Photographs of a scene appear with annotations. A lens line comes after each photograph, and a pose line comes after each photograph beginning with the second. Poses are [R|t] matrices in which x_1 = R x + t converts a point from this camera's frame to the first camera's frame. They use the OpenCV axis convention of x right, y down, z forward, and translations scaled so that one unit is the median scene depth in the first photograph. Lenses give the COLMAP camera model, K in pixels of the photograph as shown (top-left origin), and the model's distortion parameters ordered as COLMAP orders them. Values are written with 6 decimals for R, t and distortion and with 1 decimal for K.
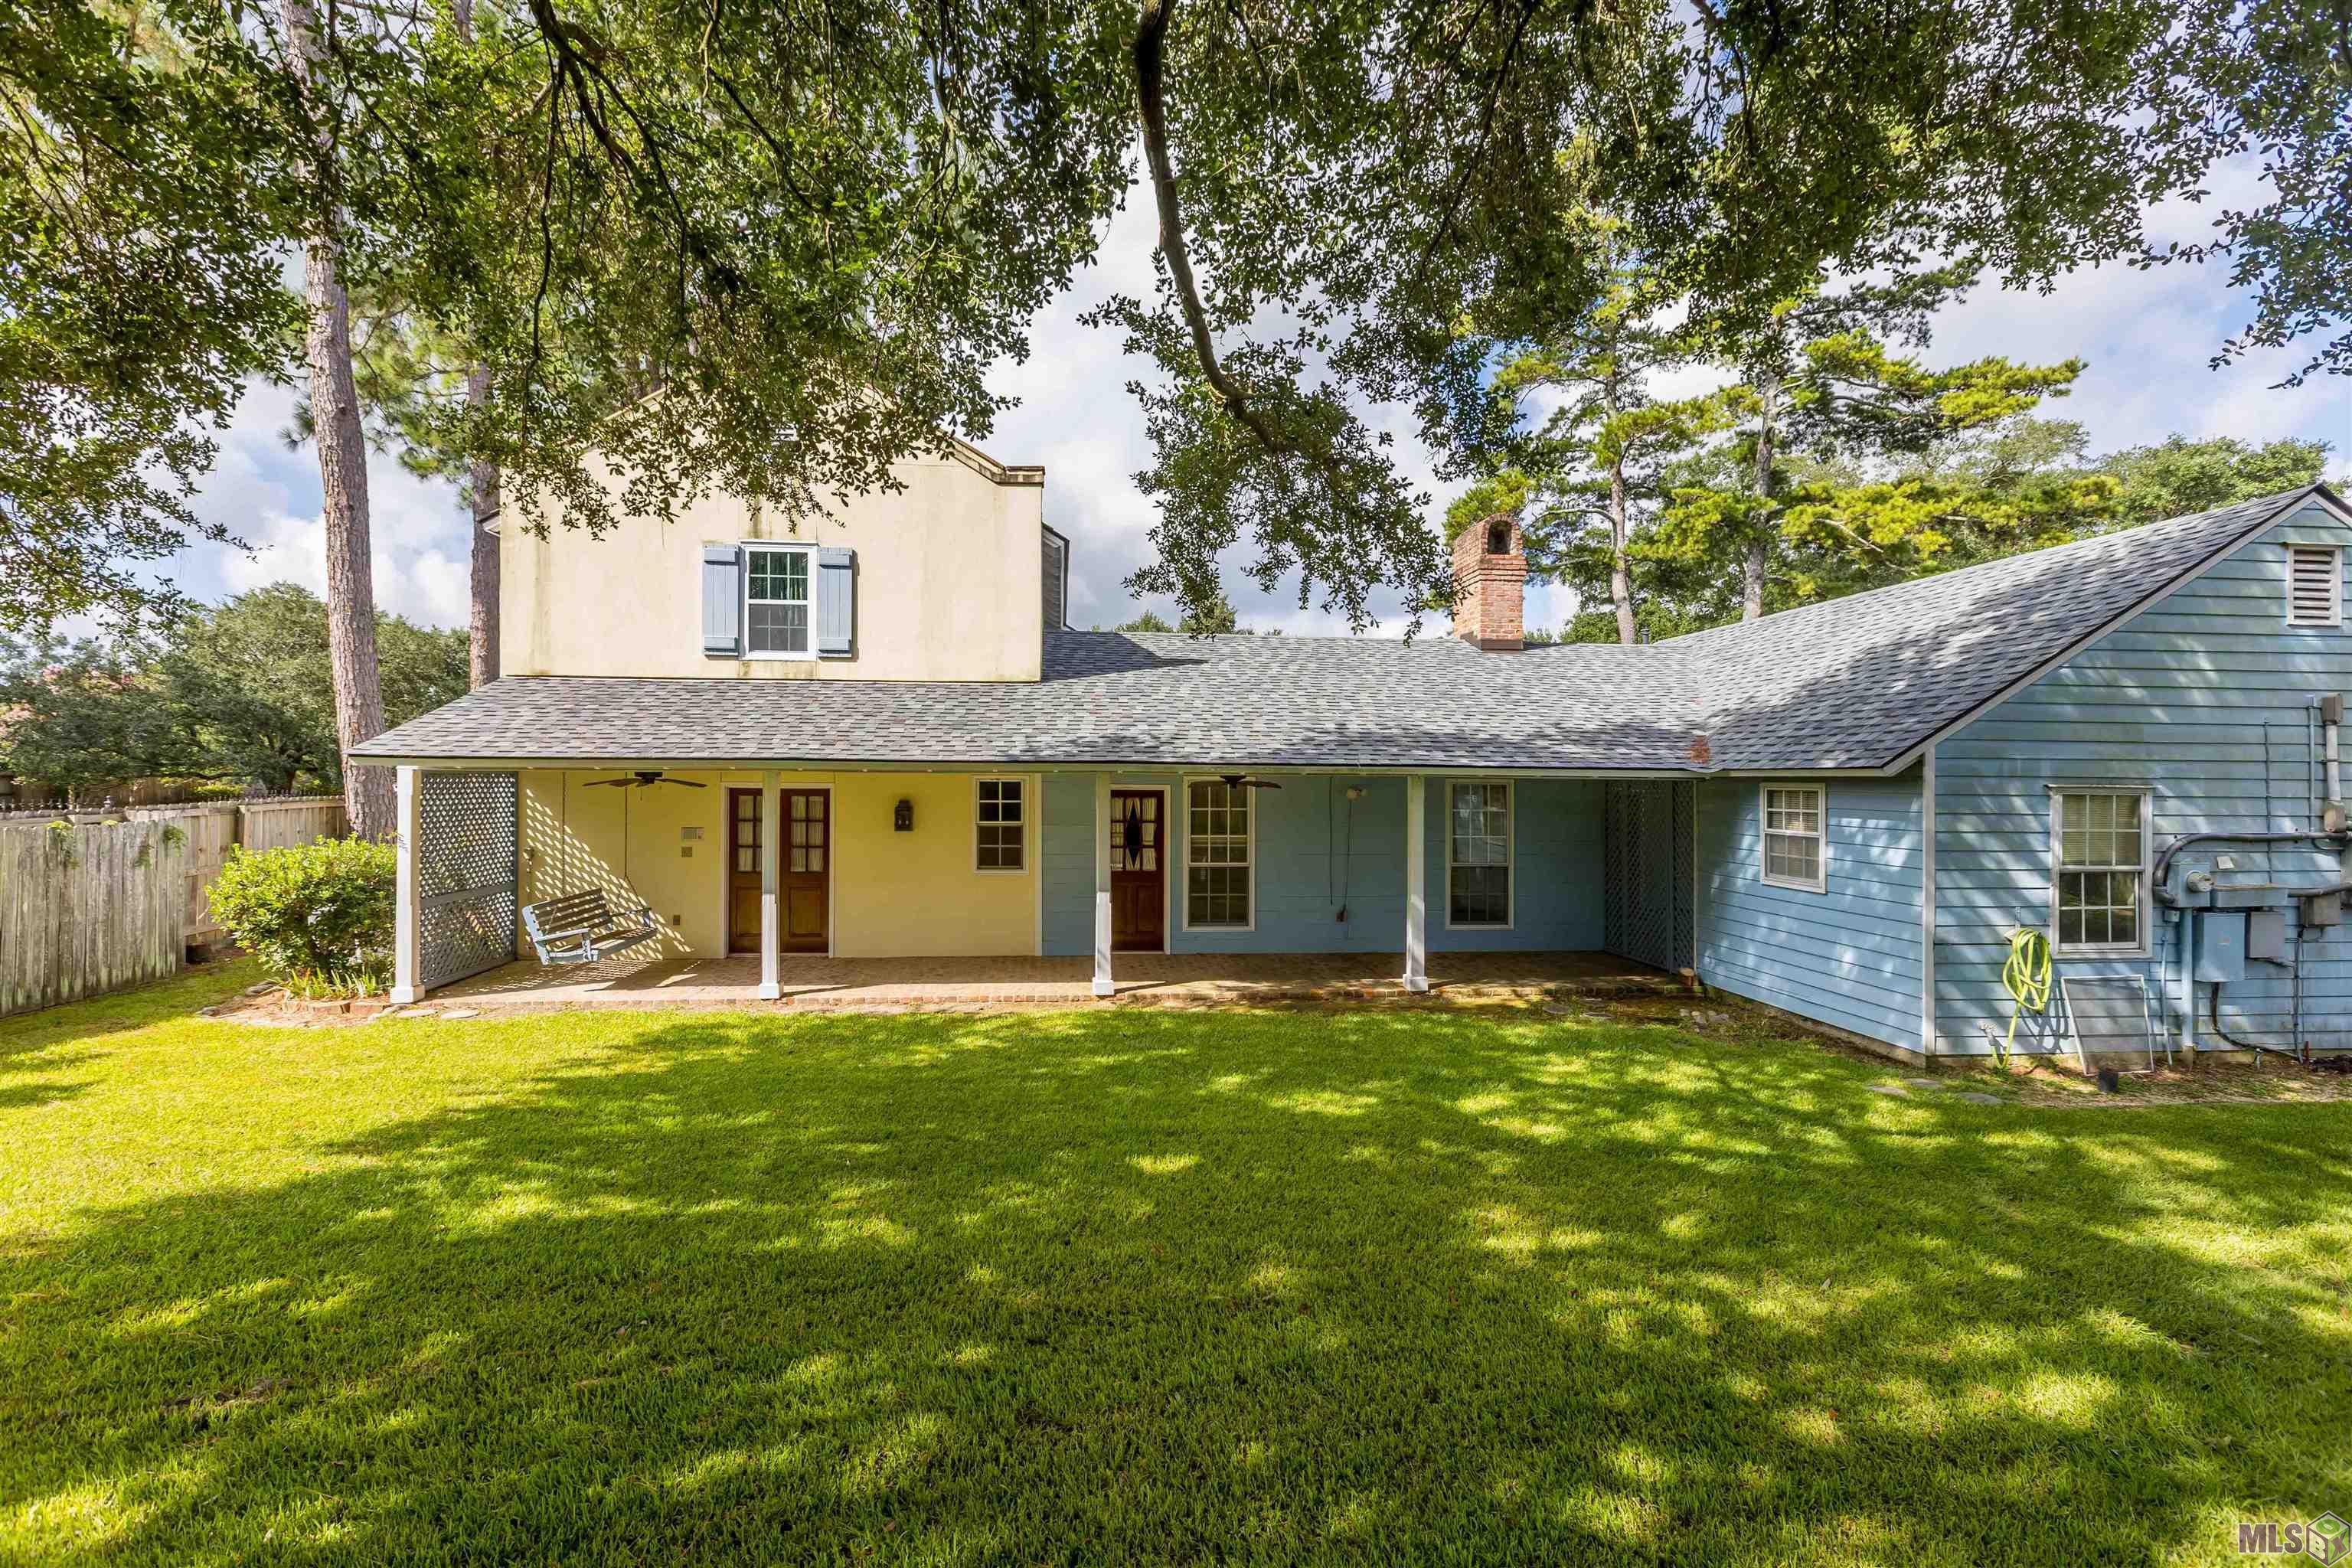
lens RADIAL K [[1051.0, 0, 1156.5], [0, 1051.0, 773.2], [0, 0, 1]] dist [-0.000437, -0.000194]
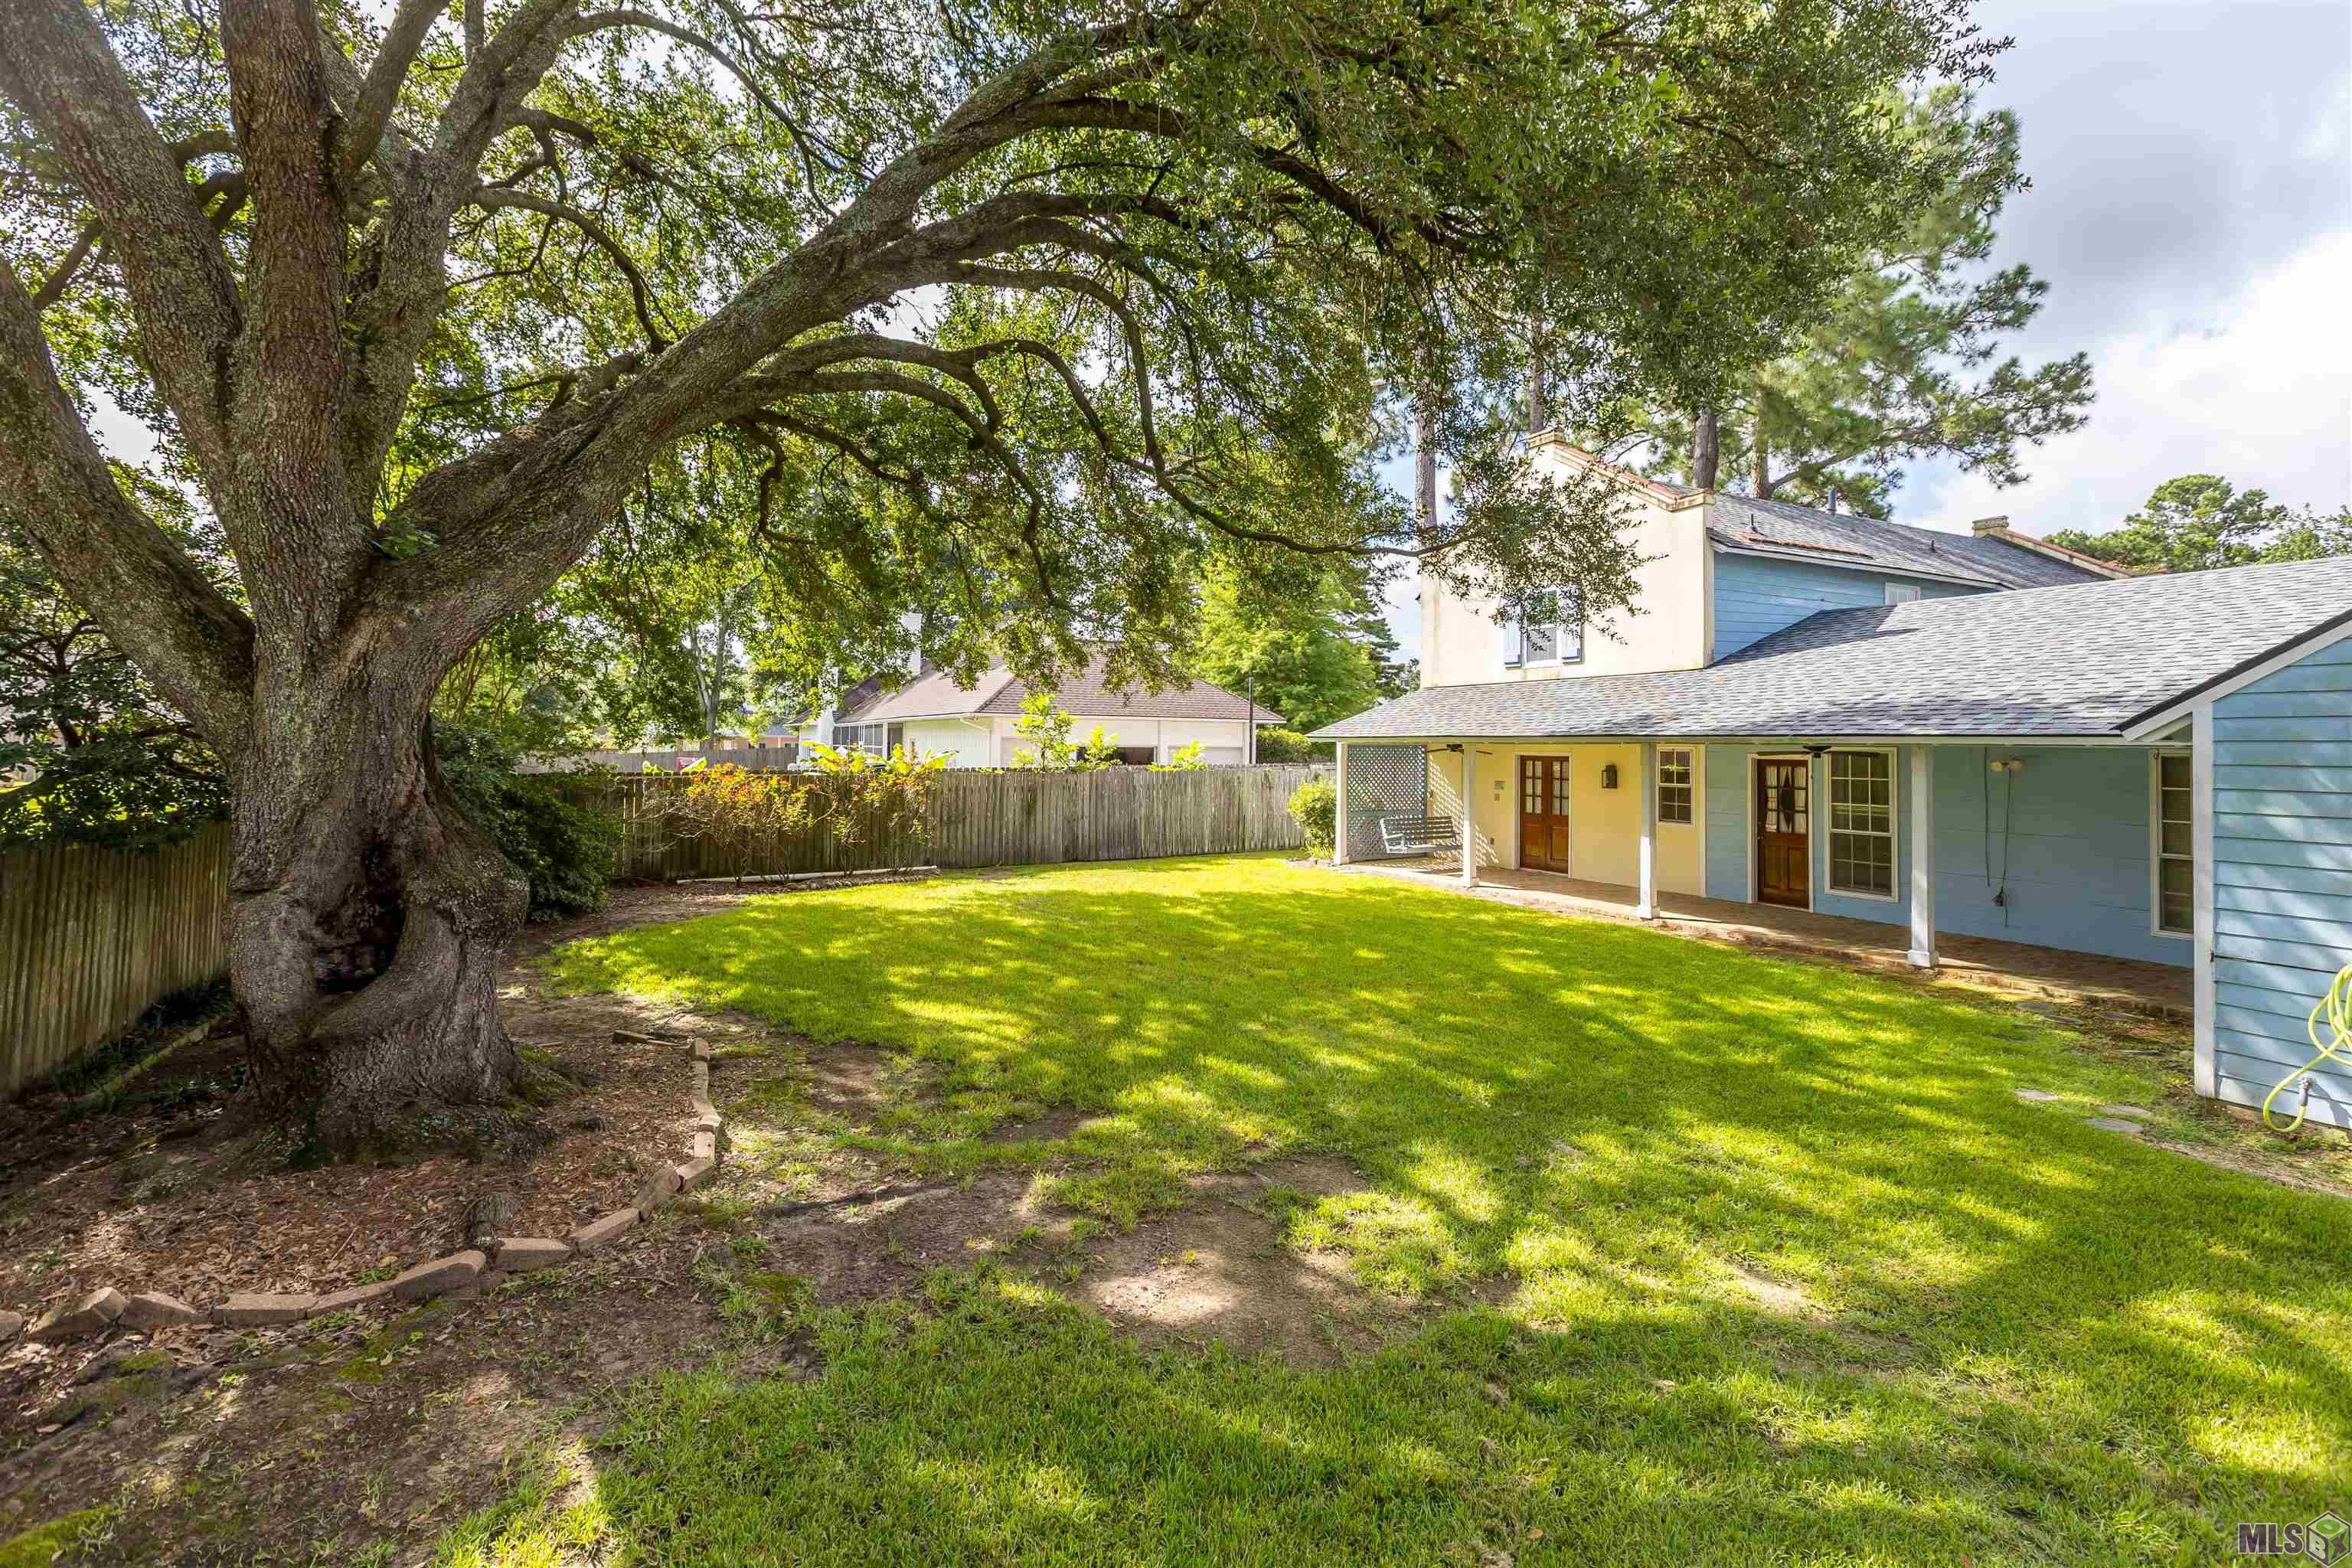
lens RADIAL K [[1045.1, 0, 1172.3], [0, 1045.1, 781.5], [0, 0, 1]] dist [0.001937, -0.000211]
pose [[0.367922, 0.028222, -0.929428, 0.789630], [-0.001827, 0.999559, 0.029629, 0.008062], [0.929855, -0.009203, 0.367811, 0.000067]]
